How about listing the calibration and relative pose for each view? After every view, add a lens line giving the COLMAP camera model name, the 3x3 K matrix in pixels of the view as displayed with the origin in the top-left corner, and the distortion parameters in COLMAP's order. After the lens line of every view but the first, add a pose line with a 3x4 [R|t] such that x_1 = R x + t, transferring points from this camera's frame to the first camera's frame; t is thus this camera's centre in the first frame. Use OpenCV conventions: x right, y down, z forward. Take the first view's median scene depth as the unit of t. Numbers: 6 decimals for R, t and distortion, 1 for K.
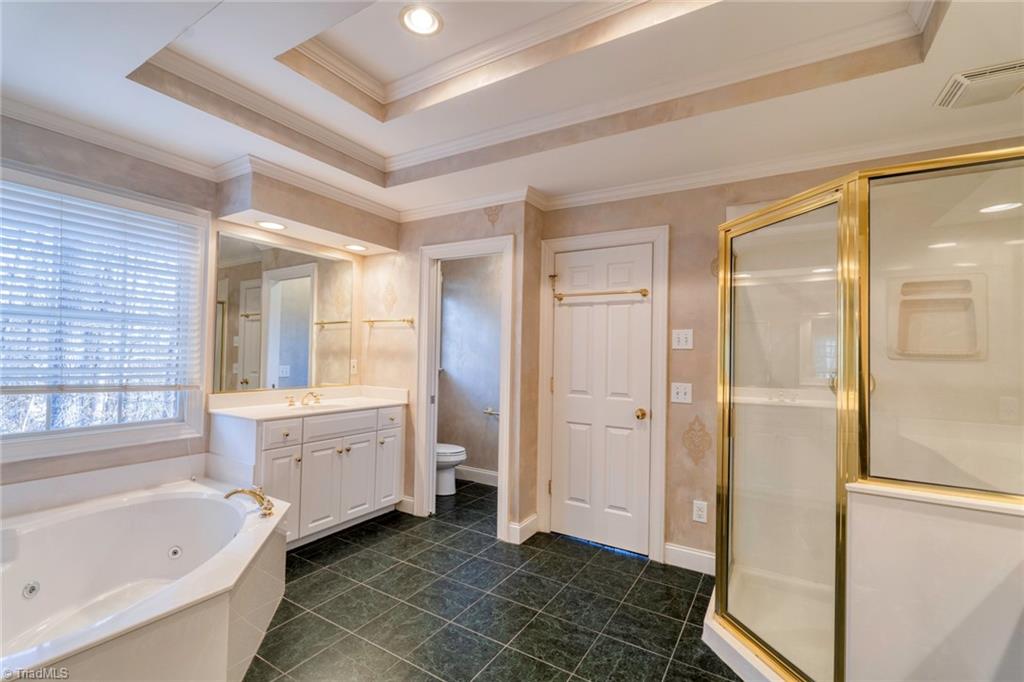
lens RADIAL K [[448.3, 0, 512.0], [0, 448.3, 341.0], [0, 0, 1]] dist [0.000104, -0.000029]
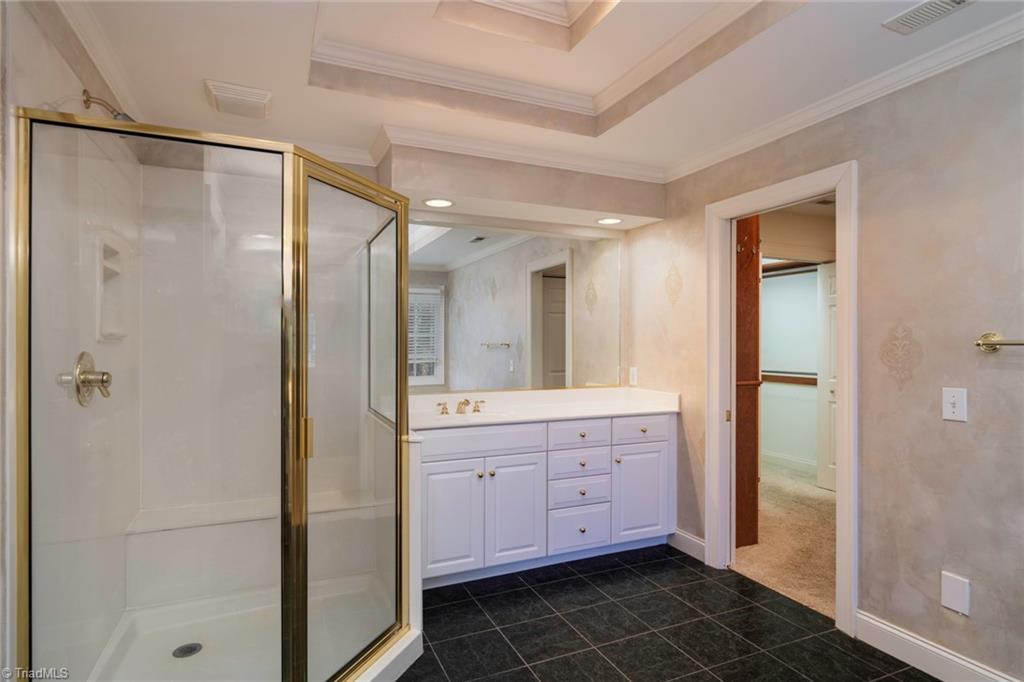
lens RADIAL K [[521.6, 0, 512.0], [0, 521.6, 341.0], [0, 0, 1]] dist [-0.000064, 0.000089]
pose [[0.816525, -0.023290, -0.576840, 0.062627], [0.032163, 0.999469, 0.005173, 0.003115], [0.576413, -0.022777, 0.816841, 0.097950]]
